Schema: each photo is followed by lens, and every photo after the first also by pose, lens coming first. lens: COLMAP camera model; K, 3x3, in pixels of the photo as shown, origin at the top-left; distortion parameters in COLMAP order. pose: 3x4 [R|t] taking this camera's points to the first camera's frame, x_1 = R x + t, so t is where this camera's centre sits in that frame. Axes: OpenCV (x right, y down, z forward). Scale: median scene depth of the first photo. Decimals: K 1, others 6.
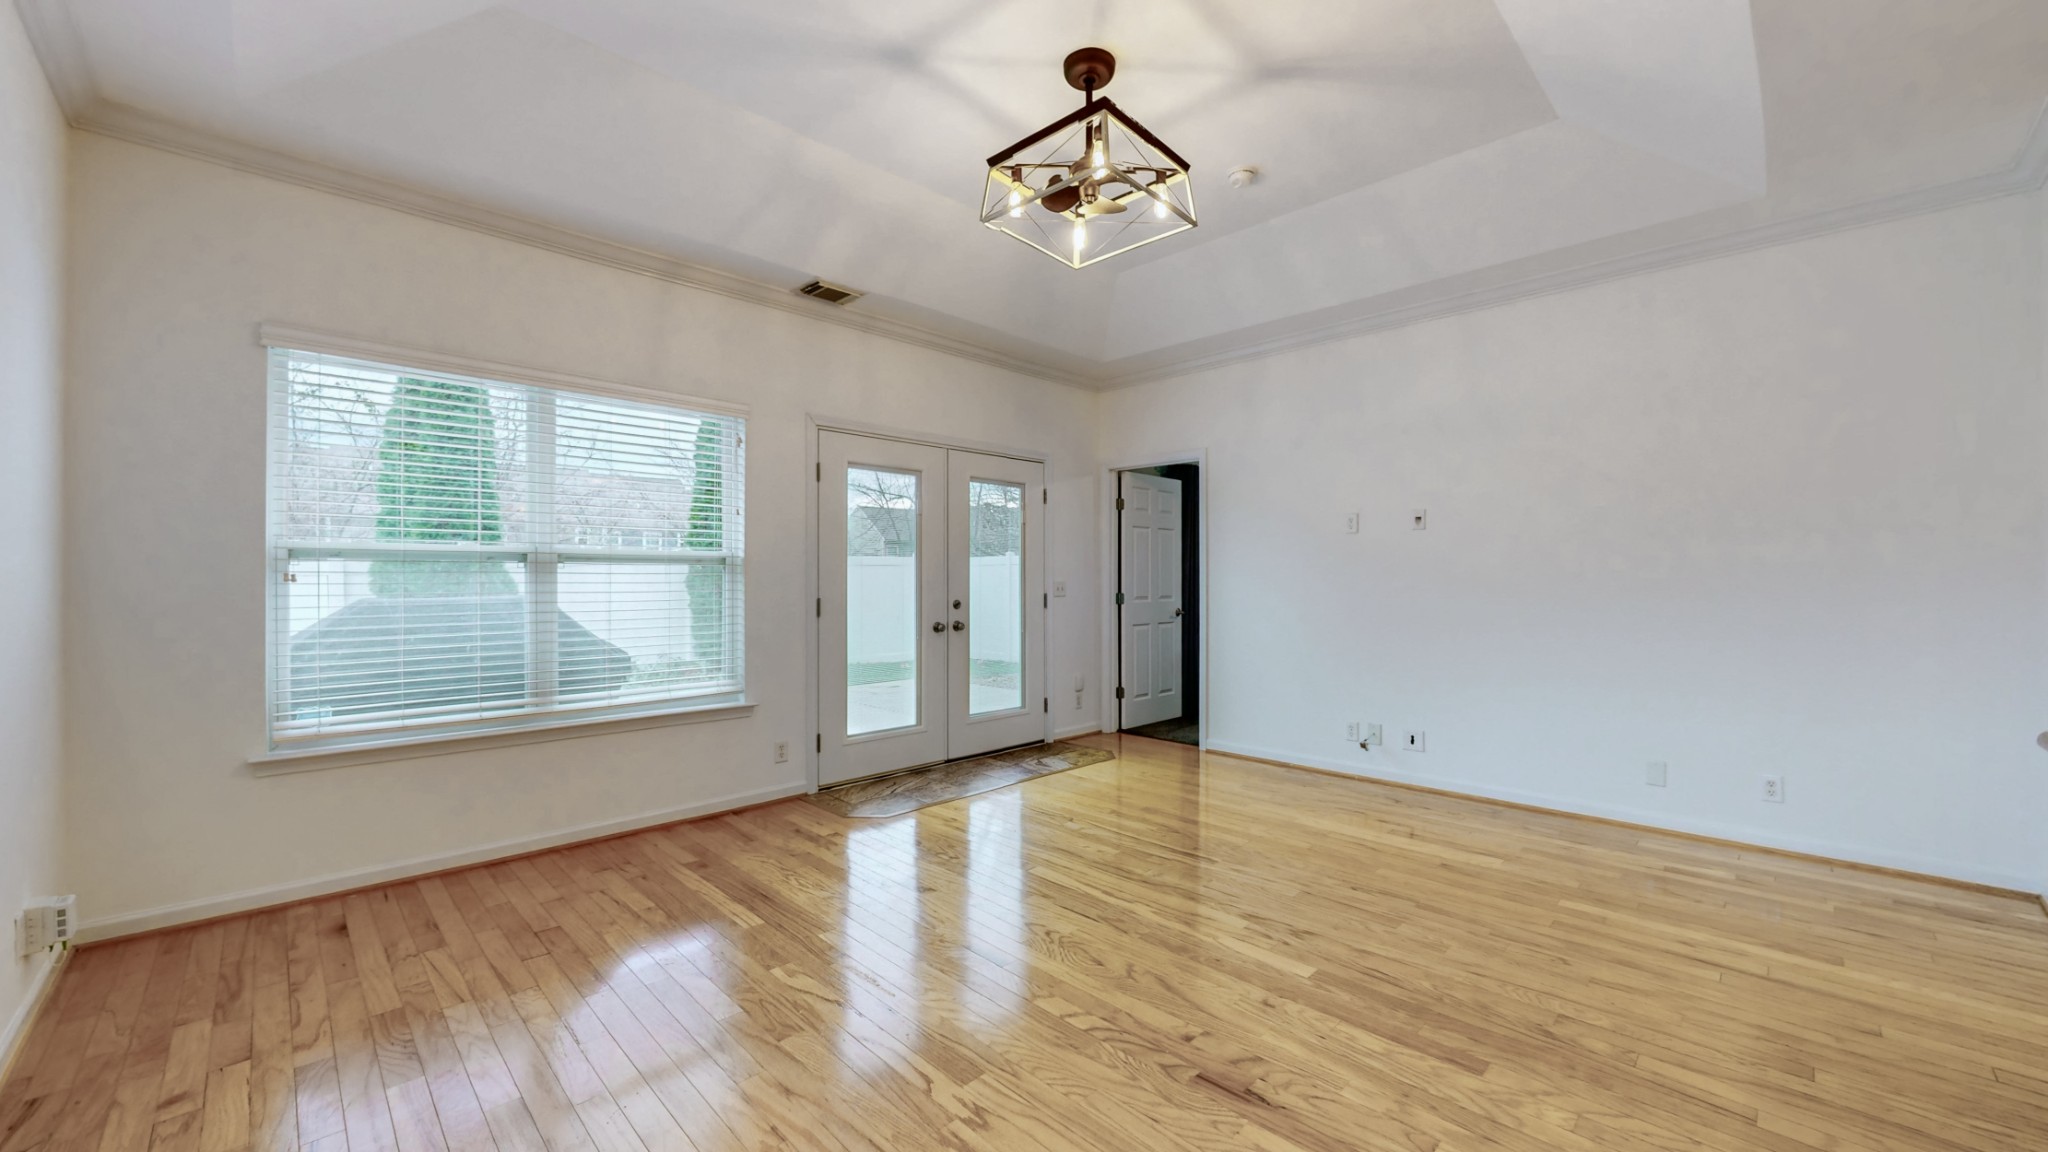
lens RADIAL K [[782.7, 0, 1022.3], [0, 782.7, 576.0], [0, 0, 1]] dist [-0.000813, 0.000303]
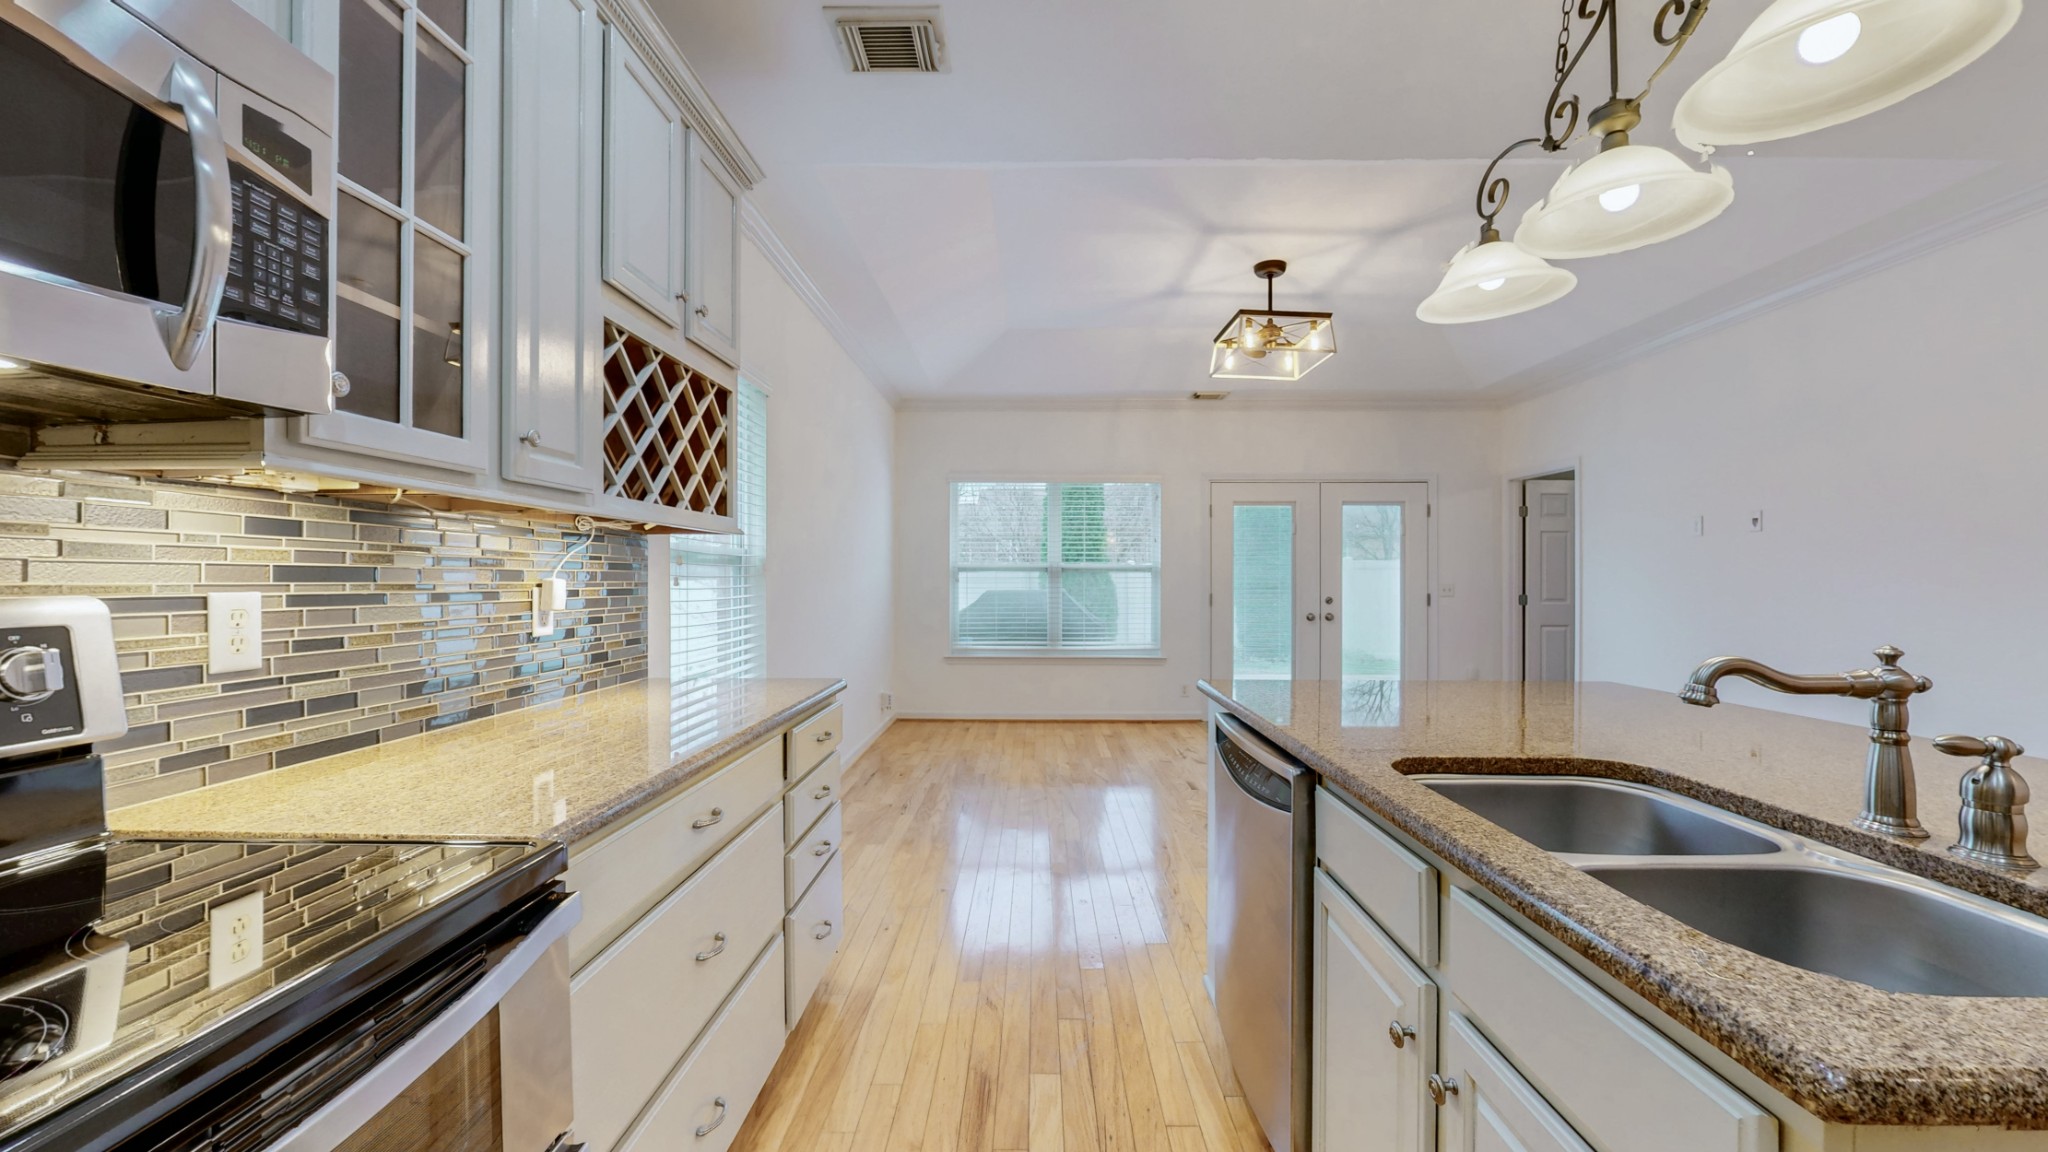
lens RADIAL K [[782.7, 0, 1025.8], [0, 782.7, 583.5], [0, 0, 1]] dist [-0.000813, 0.000303]
pose [[0.703779, 0.005381, -0.710399, 0.495846], [0.000720, 0.999965, 0.008287, -0.003625], [0.710419, -0.006343, 0.703750, -0.285795]]
